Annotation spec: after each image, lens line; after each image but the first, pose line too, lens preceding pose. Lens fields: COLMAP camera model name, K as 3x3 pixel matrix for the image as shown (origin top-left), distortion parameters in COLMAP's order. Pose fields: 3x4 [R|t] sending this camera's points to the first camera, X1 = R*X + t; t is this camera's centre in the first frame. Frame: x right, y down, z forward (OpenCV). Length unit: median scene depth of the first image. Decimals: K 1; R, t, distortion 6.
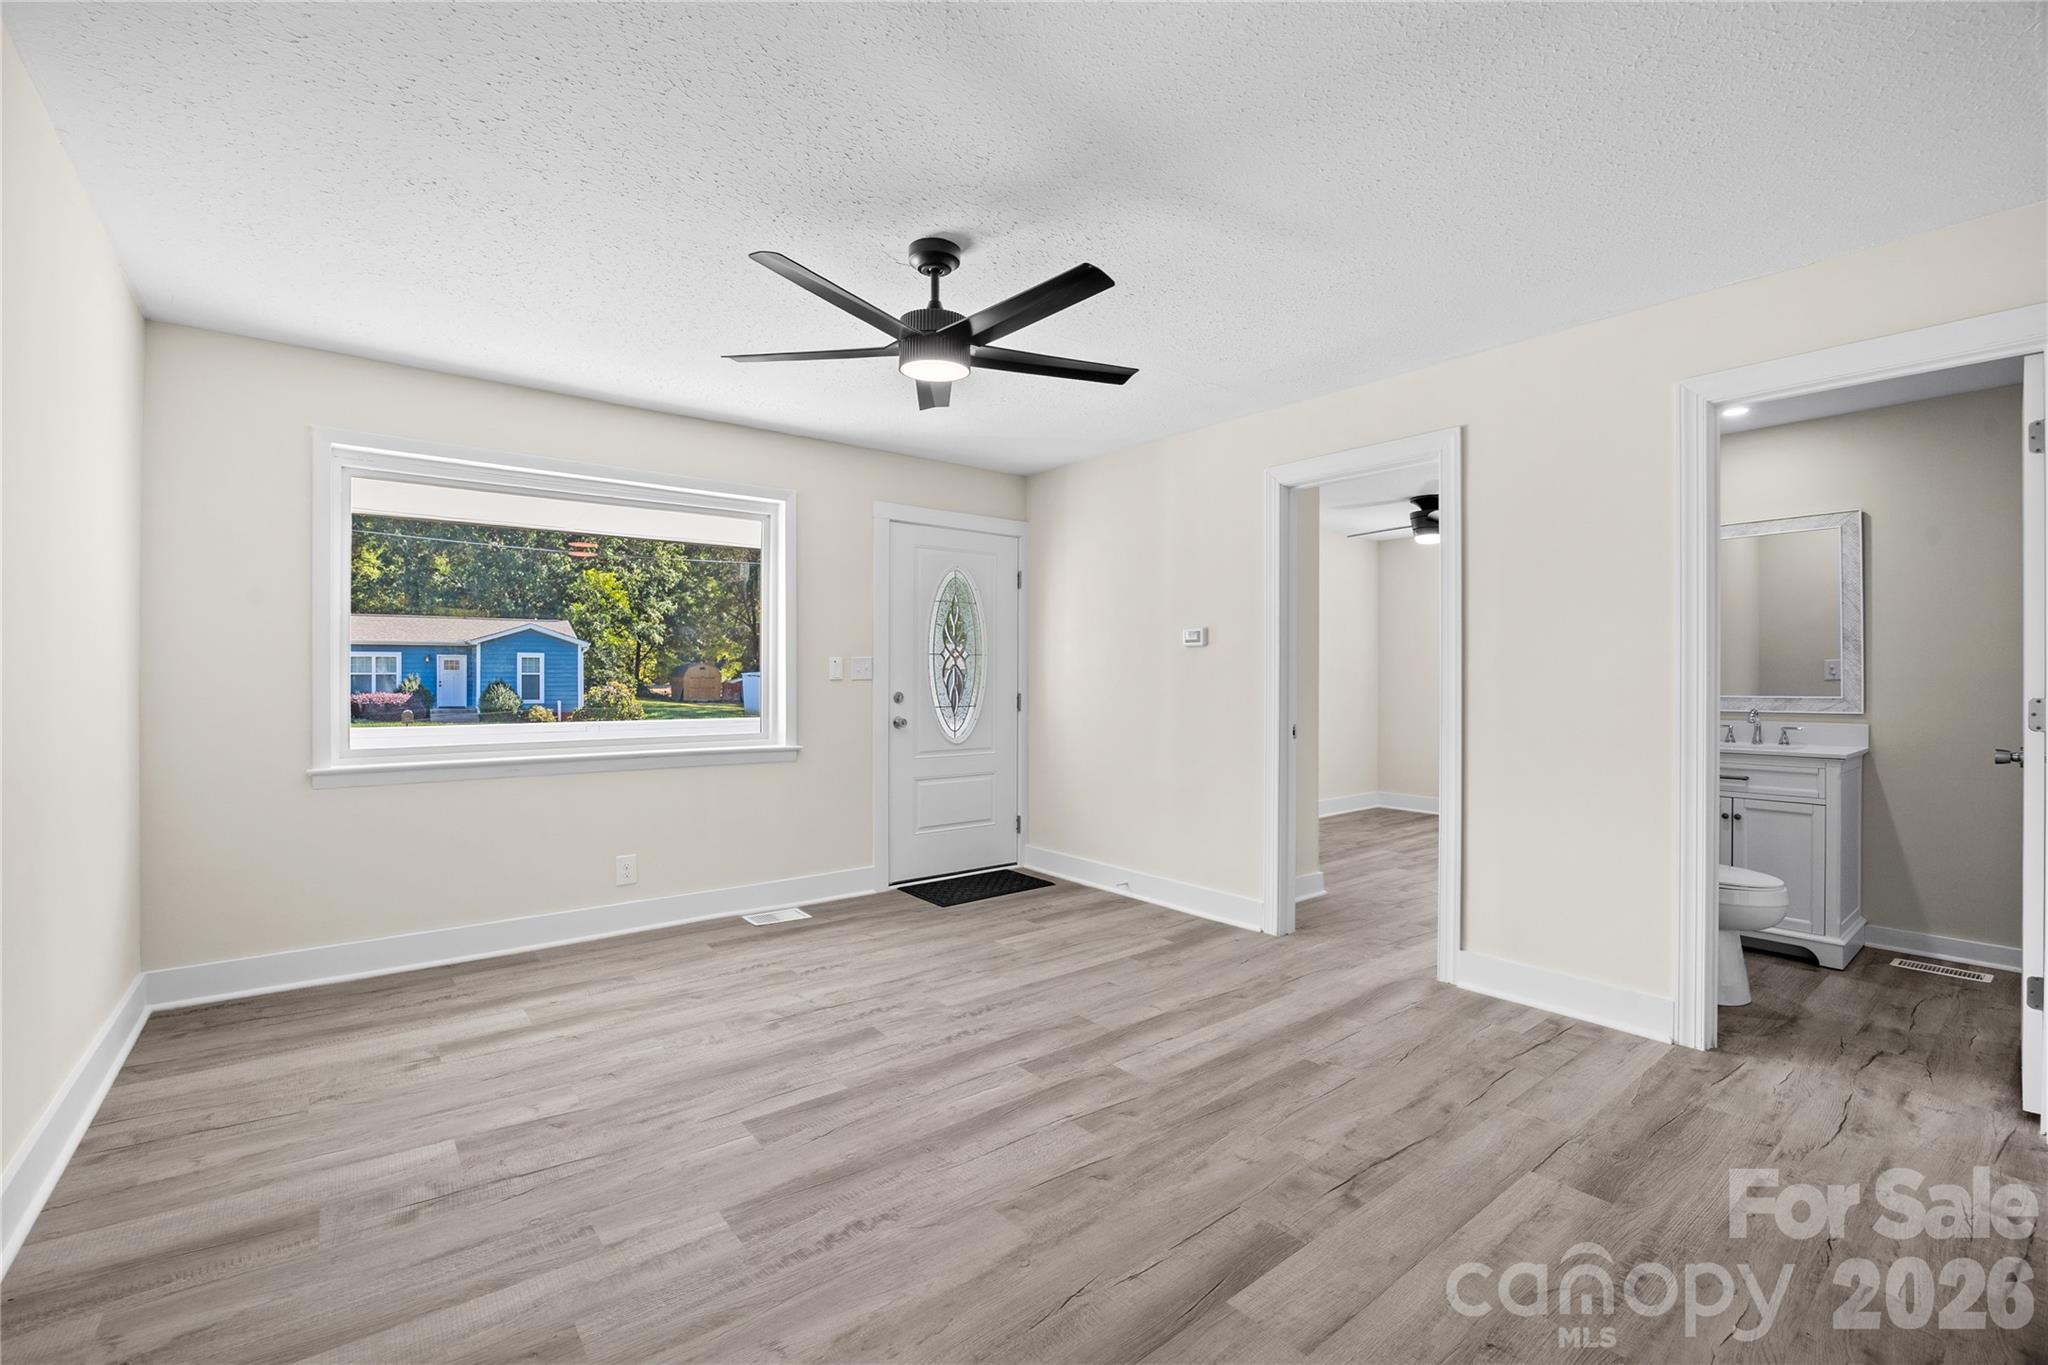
lens RADIAL K [[877.9, 0, 1035.2], [0, 877.9, 675.7], [0, 0, 1]] dist [-0.010280, -0.000034]
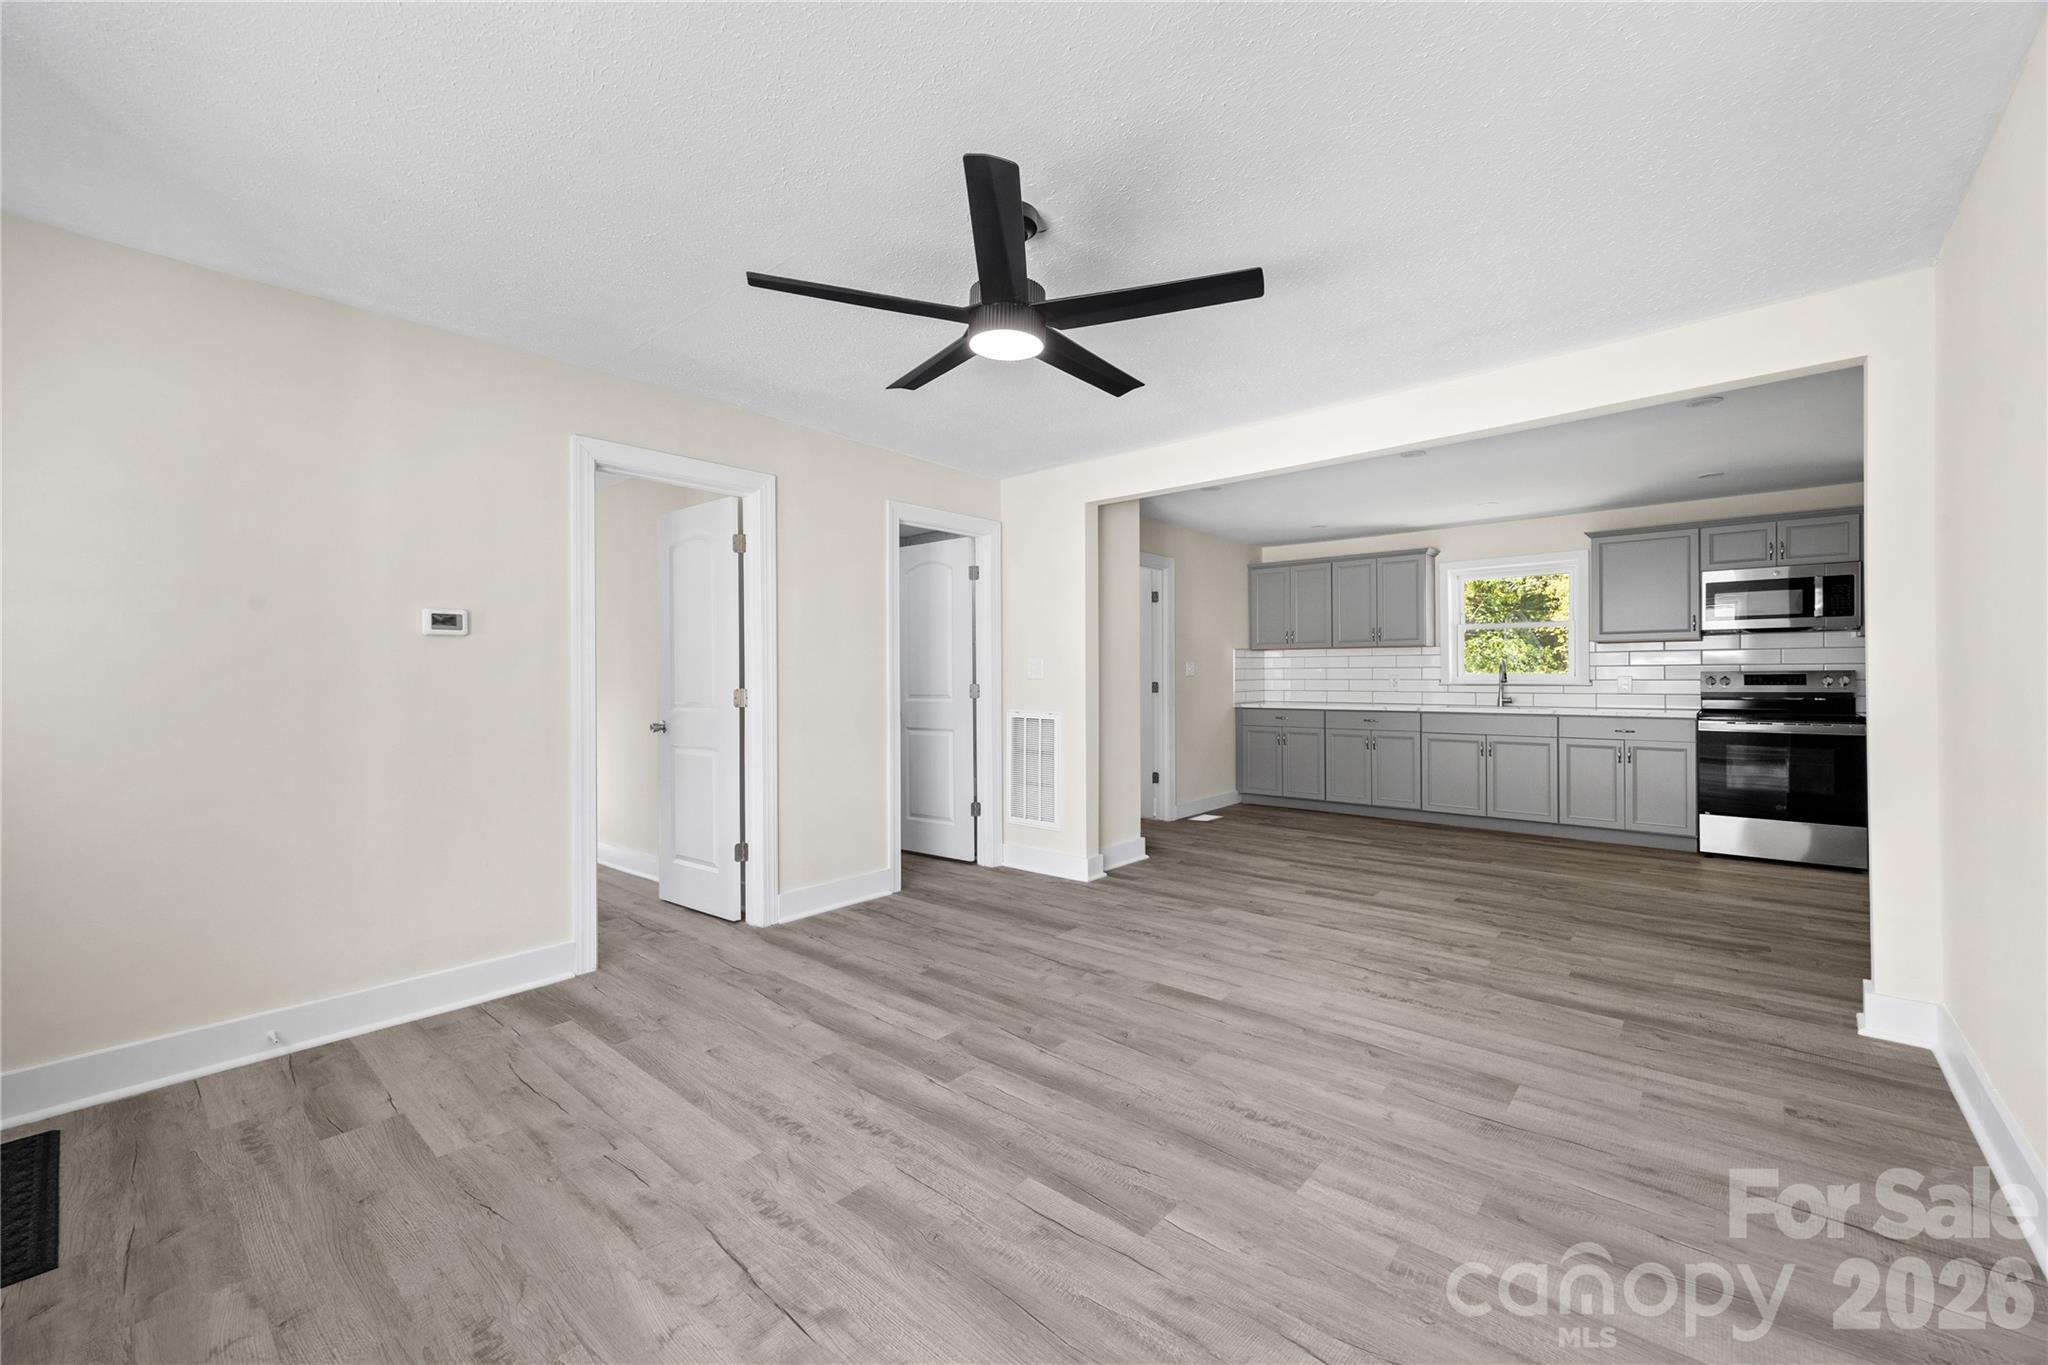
lens RADIAL K [[797.8, 0, 1038.3], [0, 797.8, 670.0], [0, 0, 1]] dist [0.008571, -0.000551]
pose [[-0.176133, 0.011376, 0.984301, -0.850469], [0.003600, 0.999934, -0.010913, 0.007850], [-0.984360, 0.001621, -0.176162, 1.002979]]
